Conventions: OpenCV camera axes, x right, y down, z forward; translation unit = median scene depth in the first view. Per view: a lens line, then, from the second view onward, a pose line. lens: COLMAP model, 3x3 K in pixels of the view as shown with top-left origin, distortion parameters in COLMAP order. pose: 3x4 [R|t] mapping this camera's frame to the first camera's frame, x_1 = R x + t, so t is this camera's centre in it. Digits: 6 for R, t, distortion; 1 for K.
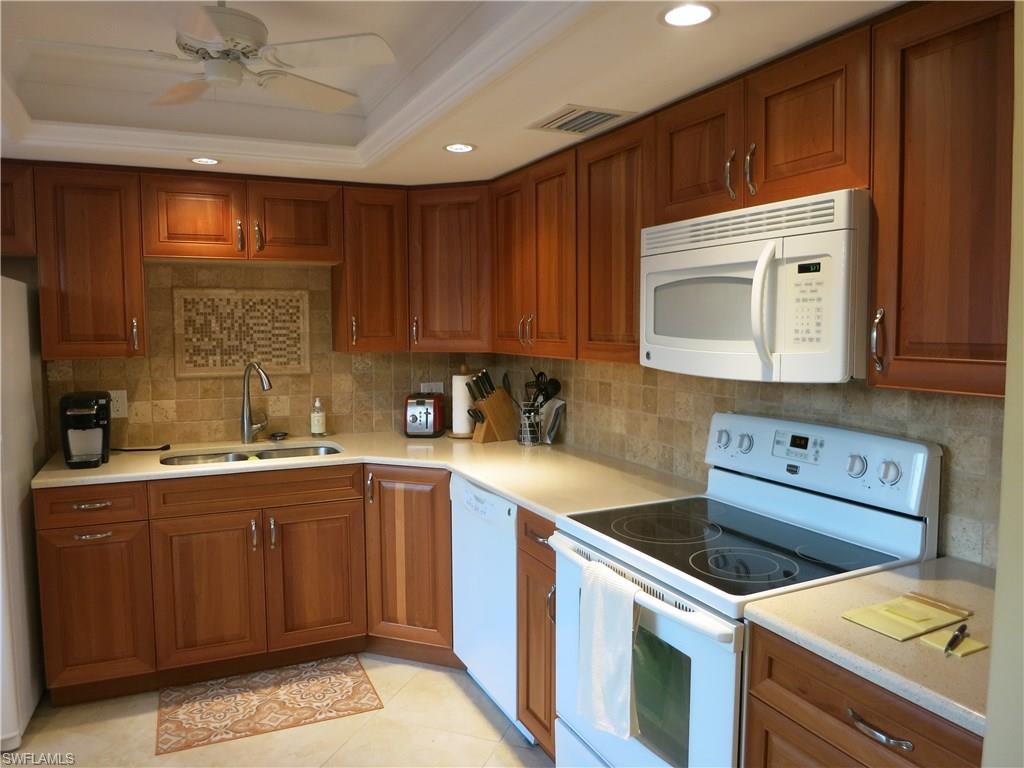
lens RADIAL K [[728.5, 0, 507.1], [0, 728.5, 387.0], [0, 0, 1]] dist [-0.046444, -0.005341]
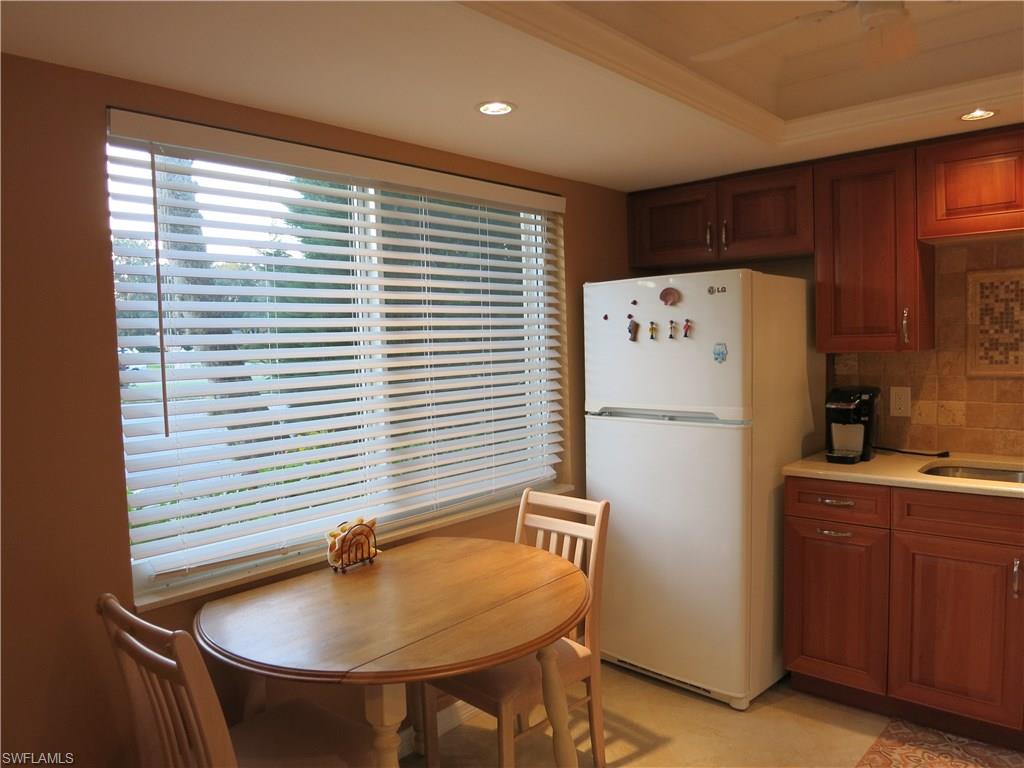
lens RADIAL K [[728.5, 0, 507.1], [0, 728.5, 387.0], [0, 0, 1]] dist [-0.046444, -0.005341]
pose [[0.378596, 0.047160, -0.924360, 0.133320], [-0.047010, 0.998392, 0.031683, -0.000849], [0.924367, 0.031459, 0.380204, 0.180071]]
